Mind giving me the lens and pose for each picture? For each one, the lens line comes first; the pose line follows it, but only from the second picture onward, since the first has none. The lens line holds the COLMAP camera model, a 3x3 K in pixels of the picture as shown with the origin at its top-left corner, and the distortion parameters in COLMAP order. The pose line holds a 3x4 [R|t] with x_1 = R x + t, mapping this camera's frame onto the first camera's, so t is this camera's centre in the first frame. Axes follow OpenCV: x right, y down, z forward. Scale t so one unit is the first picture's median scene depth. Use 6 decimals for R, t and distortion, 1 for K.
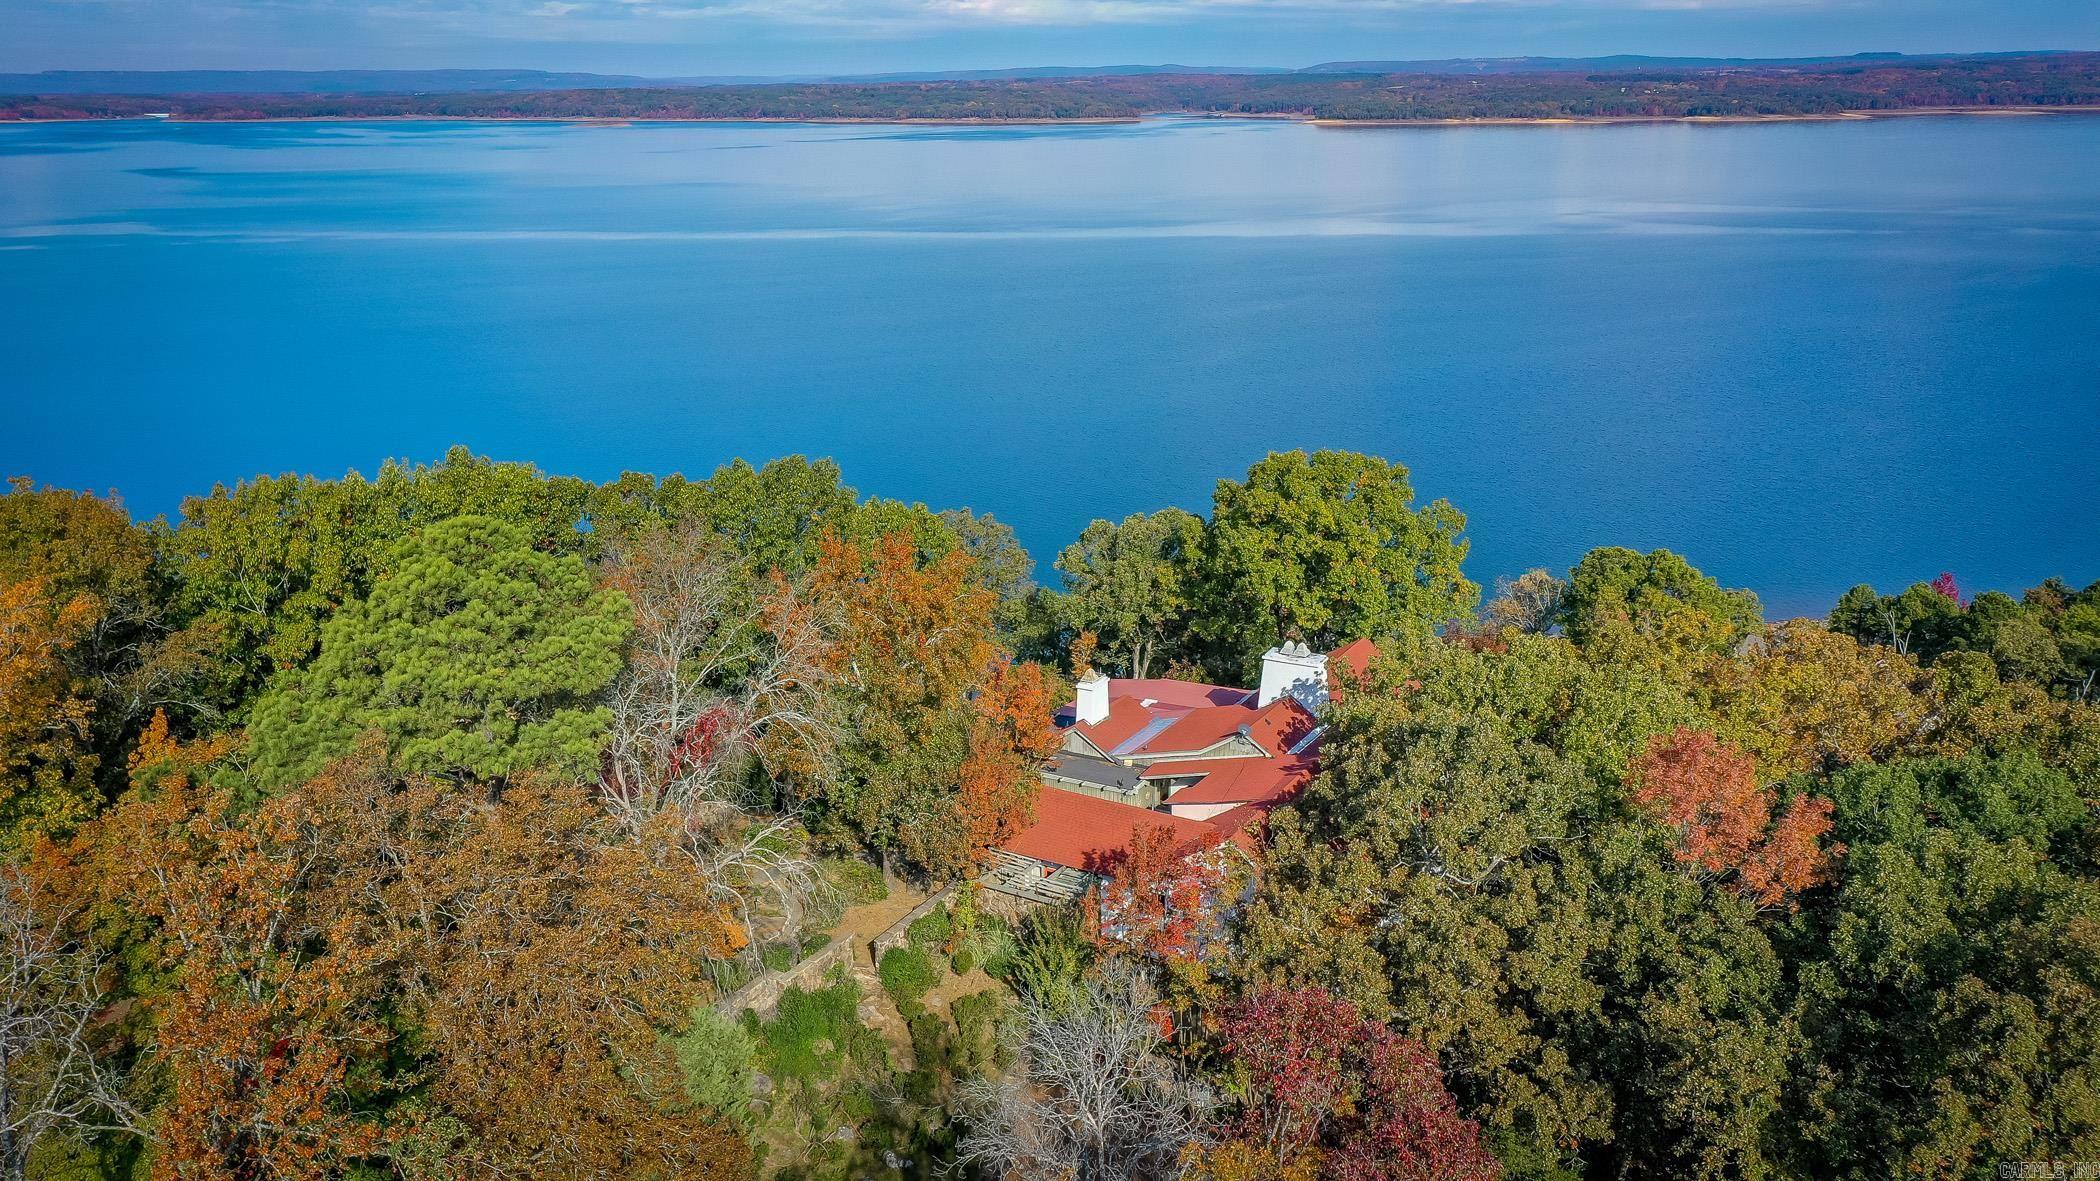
lens RADIAL K [[1666.9, 0, 1056.7], [0, 1666.9, 565.1], [0, 0, 1]] dist [0.029311, -0.002327]
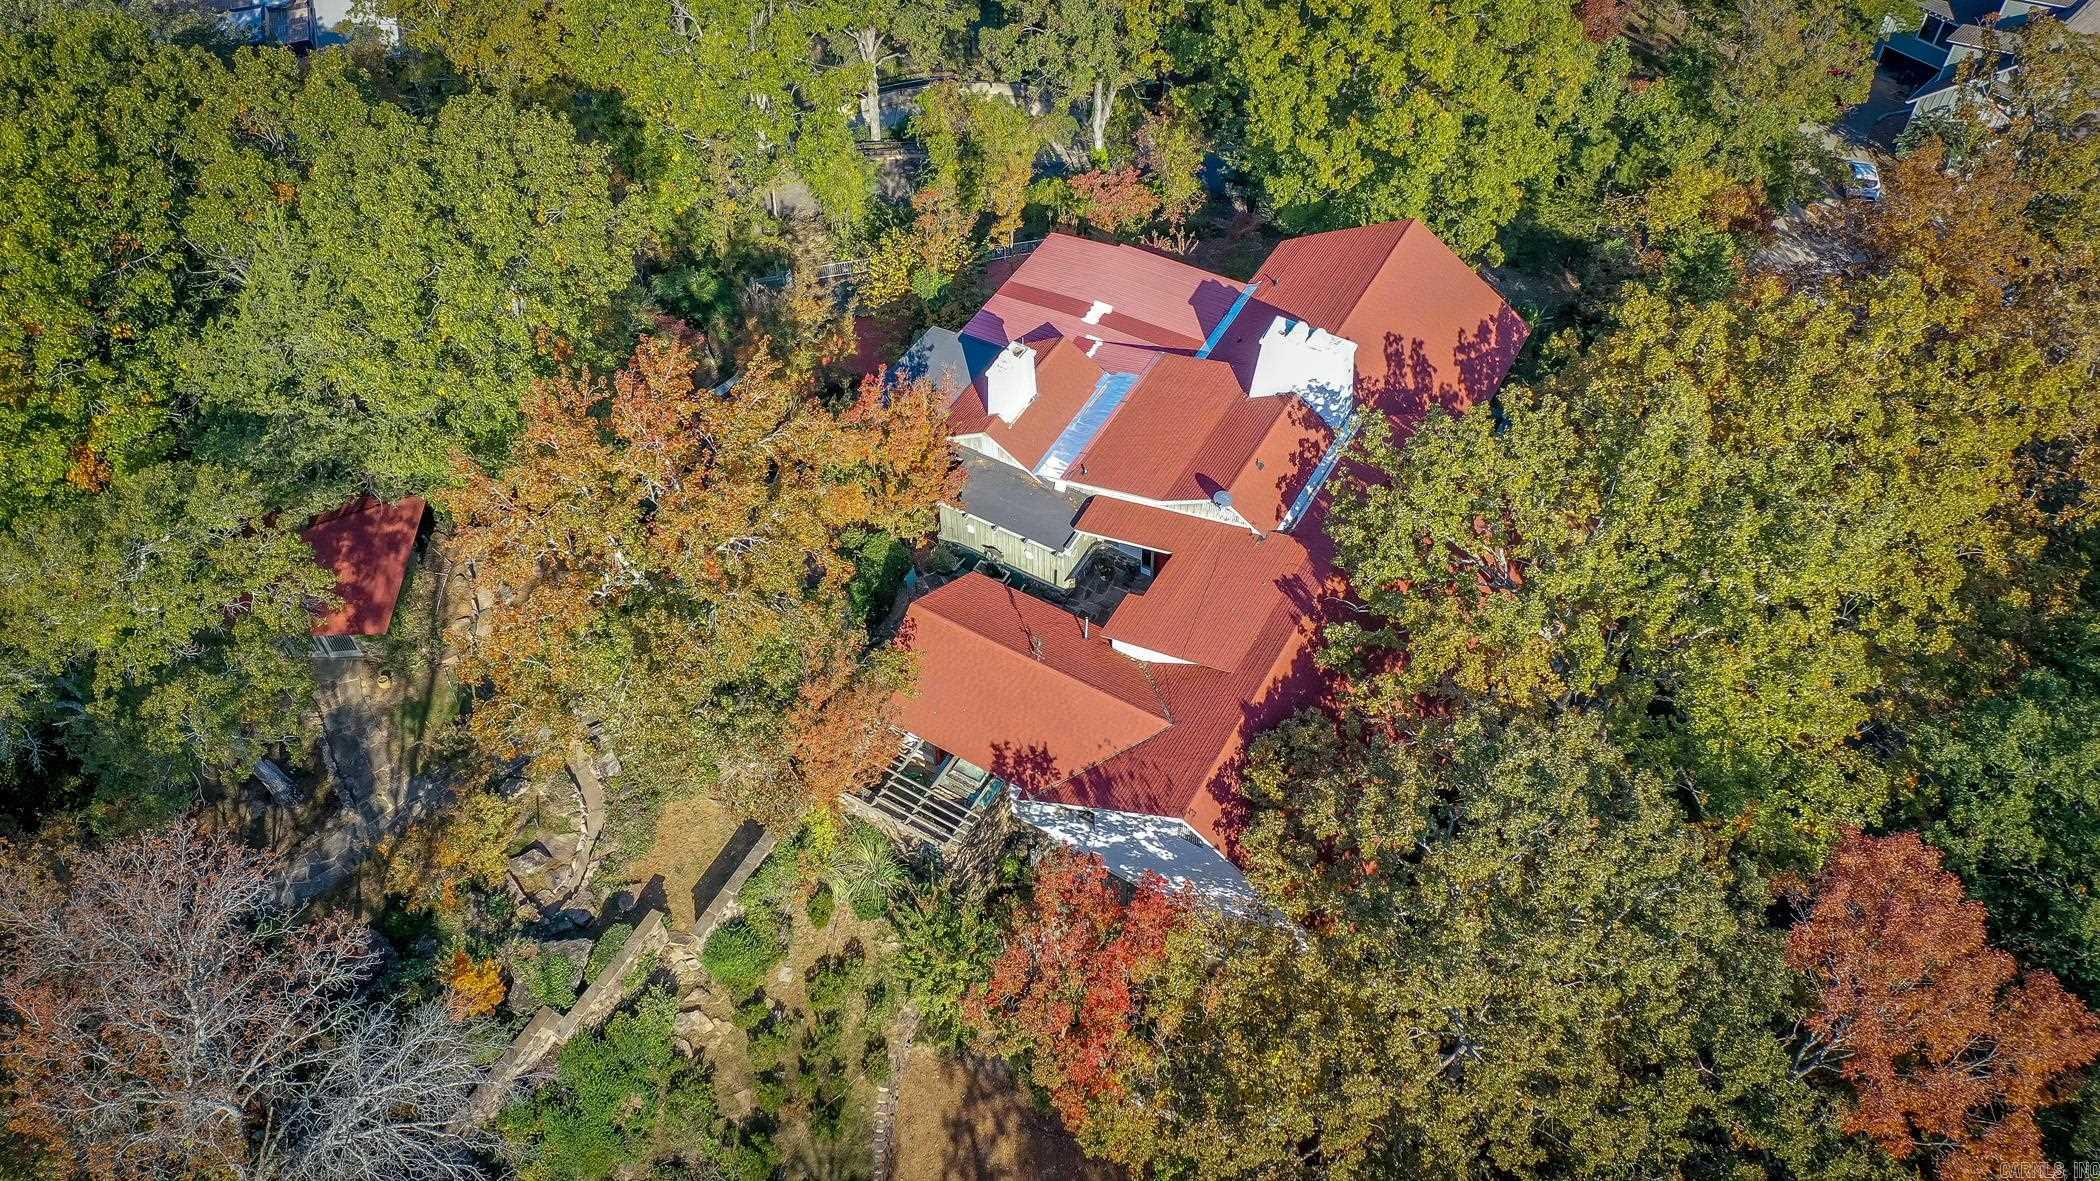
lens RADIAL K [[1666.9, 0, 1056.7], [0, 1666.9, 565.1], [0, 0, 1]] dist [0.029311, -0.002327]
pose [[0.999952, -0.007017, -0.006897, 0.045429], [0.009710, 0.816915, 0.576676, -0.260399], [0.001588, -0.576715, 0.816944, 0.400352]]
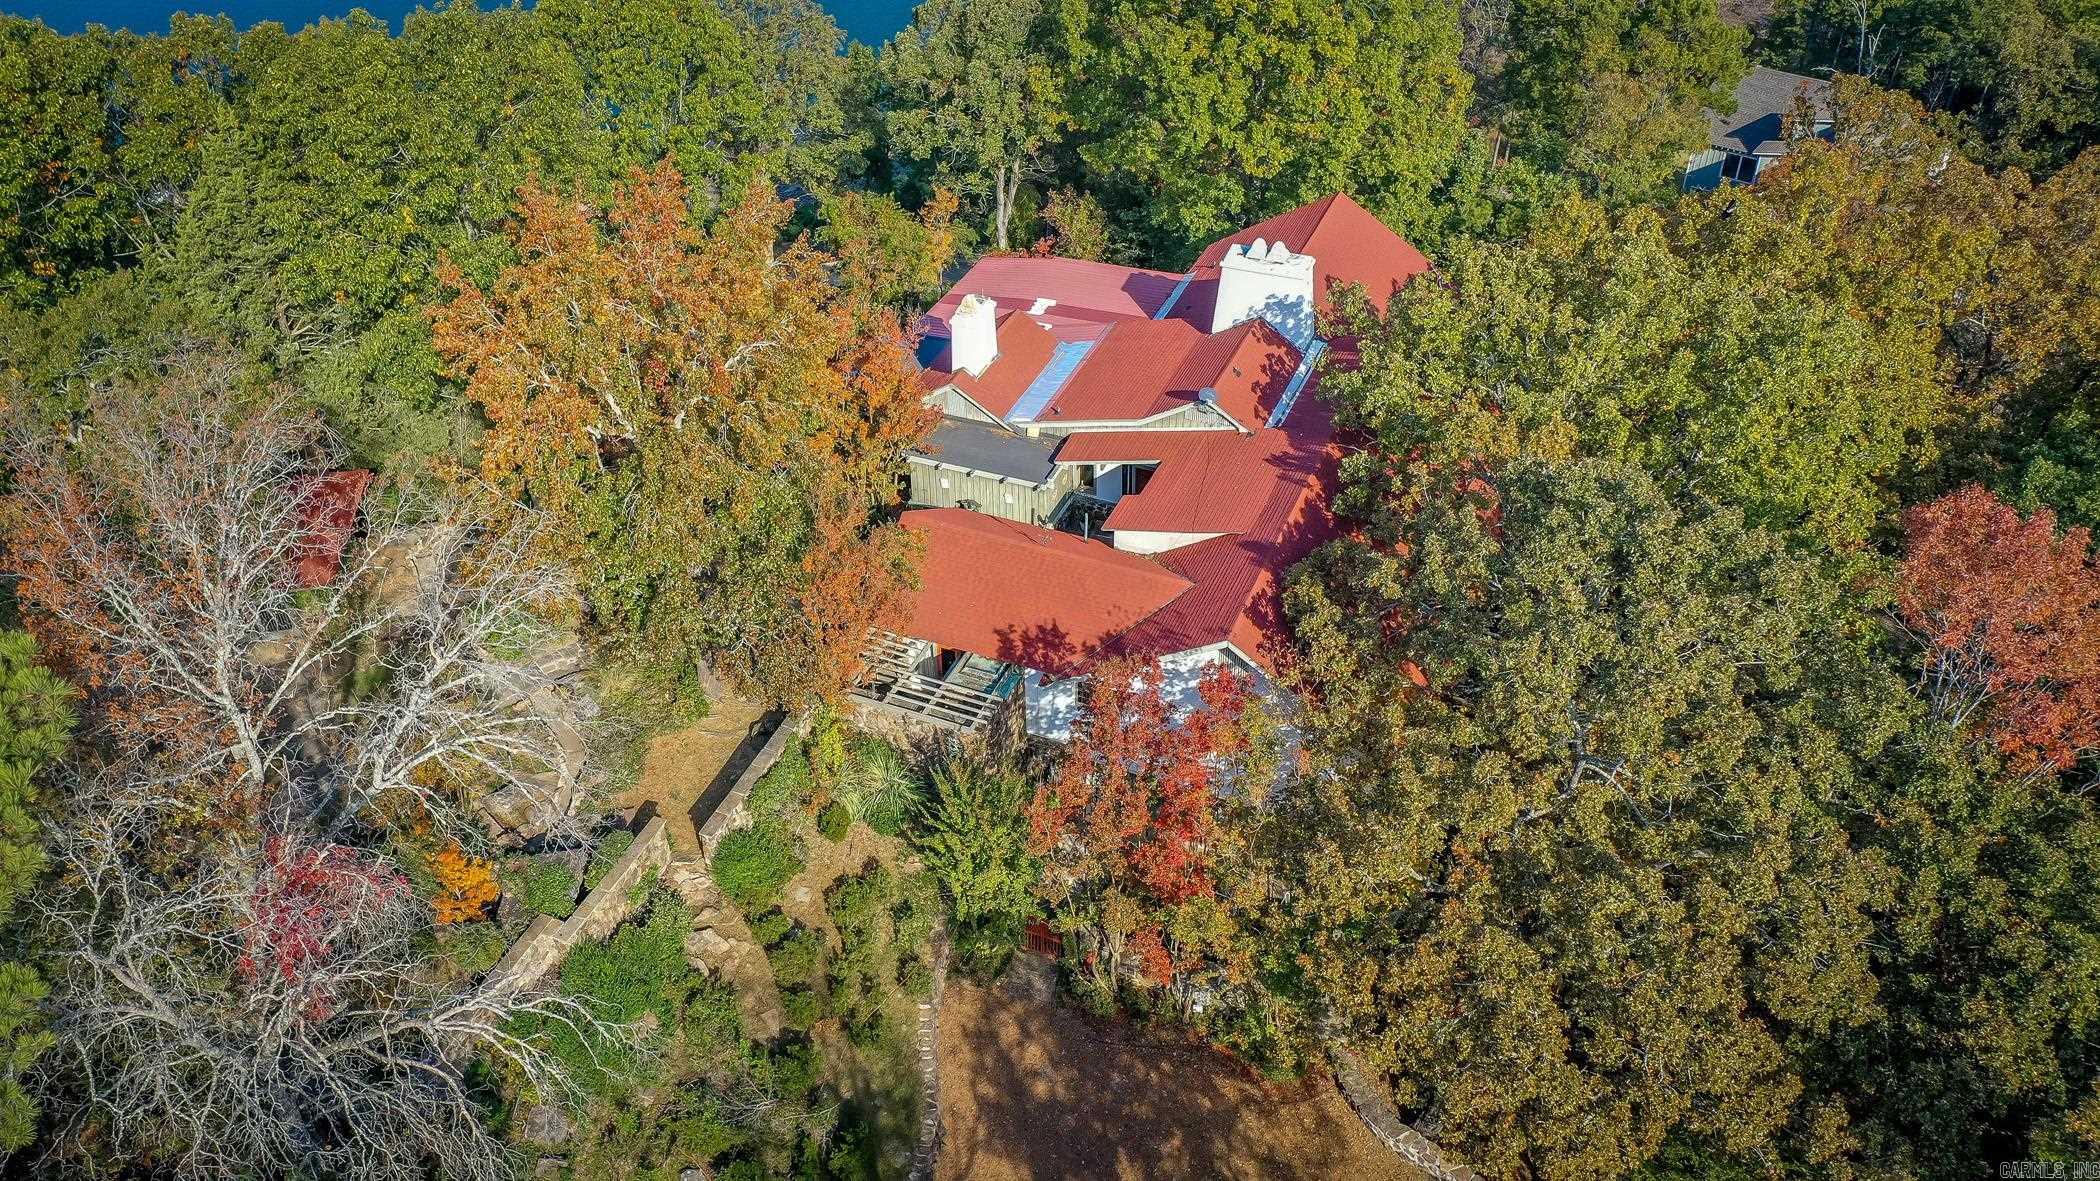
lens RADIAL K [[1666.9, 0, 1056.7], [0, 1666.9, 565.1], [0, 0, 1]] dist [0.029311, -0.002327]
pose [[0.991450, -0.084696, 0.099261, -0.021072], [0.040973, 0.924313, 0.379428, -0.092919], [-0.123884, -0.372117, 0.919881, 0.336624]]
